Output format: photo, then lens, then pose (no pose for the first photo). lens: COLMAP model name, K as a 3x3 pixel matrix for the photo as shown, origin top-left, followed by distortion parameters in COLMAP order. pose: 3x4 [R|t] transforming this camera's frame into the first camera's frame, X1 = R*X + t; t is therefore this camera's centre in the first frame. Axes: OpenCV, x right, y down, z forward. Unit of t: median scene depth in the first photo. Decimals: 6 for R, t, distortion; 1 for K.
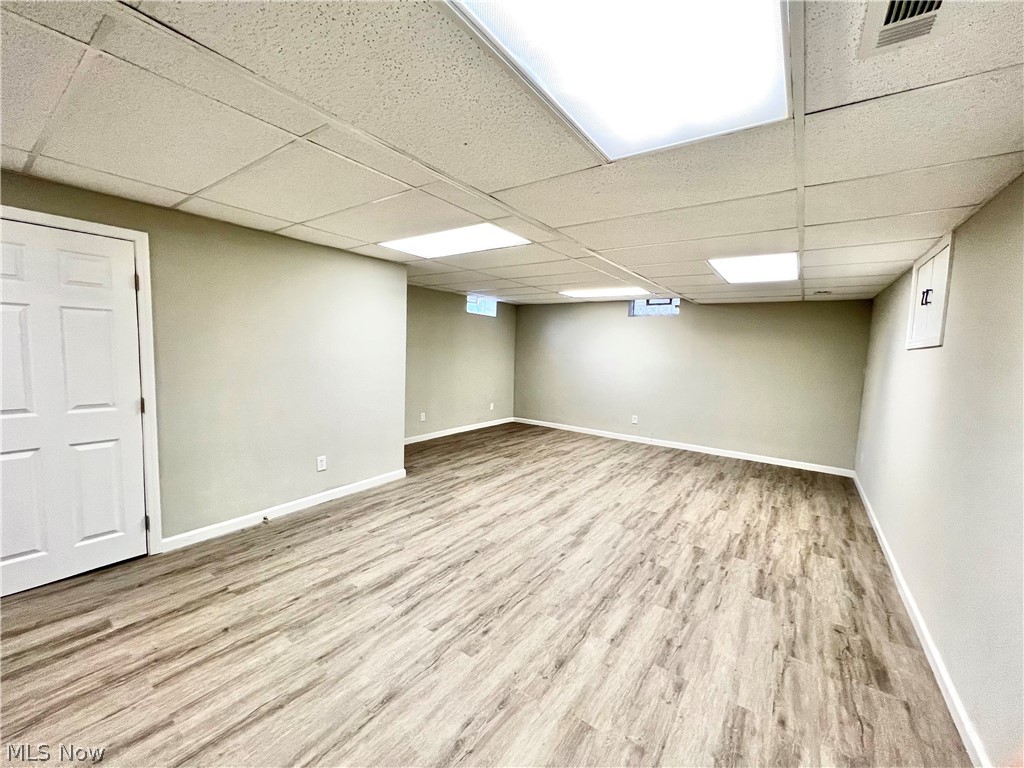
lens RADIAL K [[410.1, 0, 508.0], [0, 410.1, 382.3], [0, 0, 1]] dist [-0.000015, 0.000002]
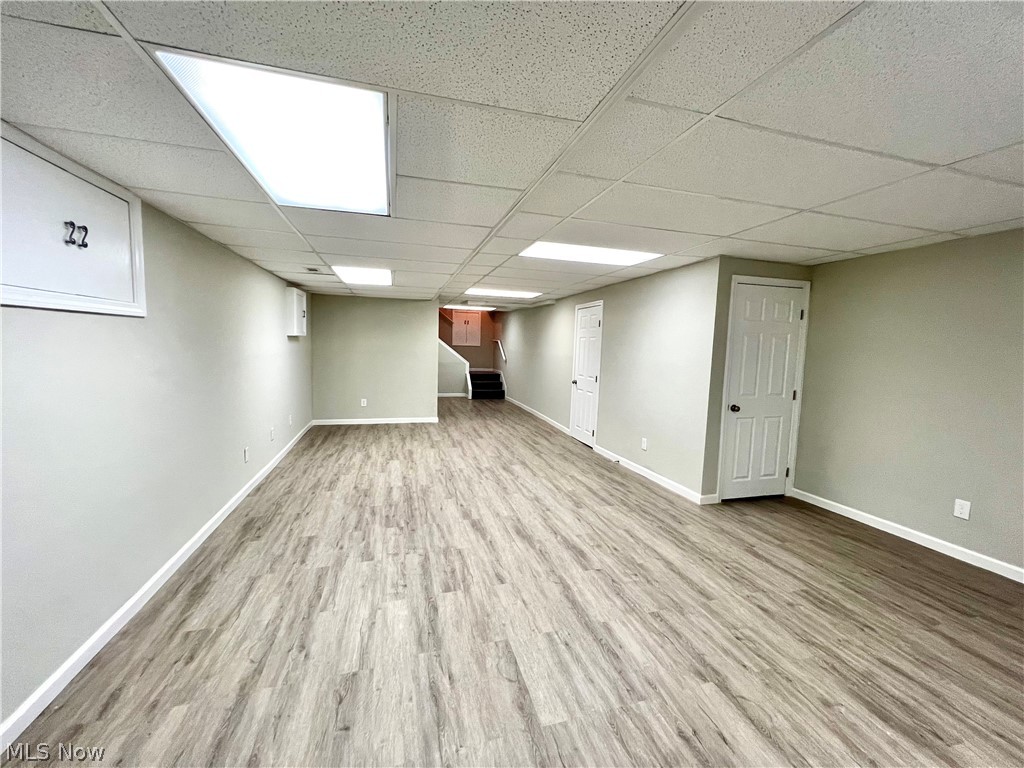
lens RADIAL K [[410.1, 0, 508.7], [0, 410.1, 383.1], [0, 0, 1]] dist [-0.000015, 0.000002]
pose [[-0.623592, 0.020803, -0.781474, 0.896489], [-0.113110, 0.986726, 0.116524, -0.100282], [0.773524, 0.161056, -0.612961, 1.602755]]
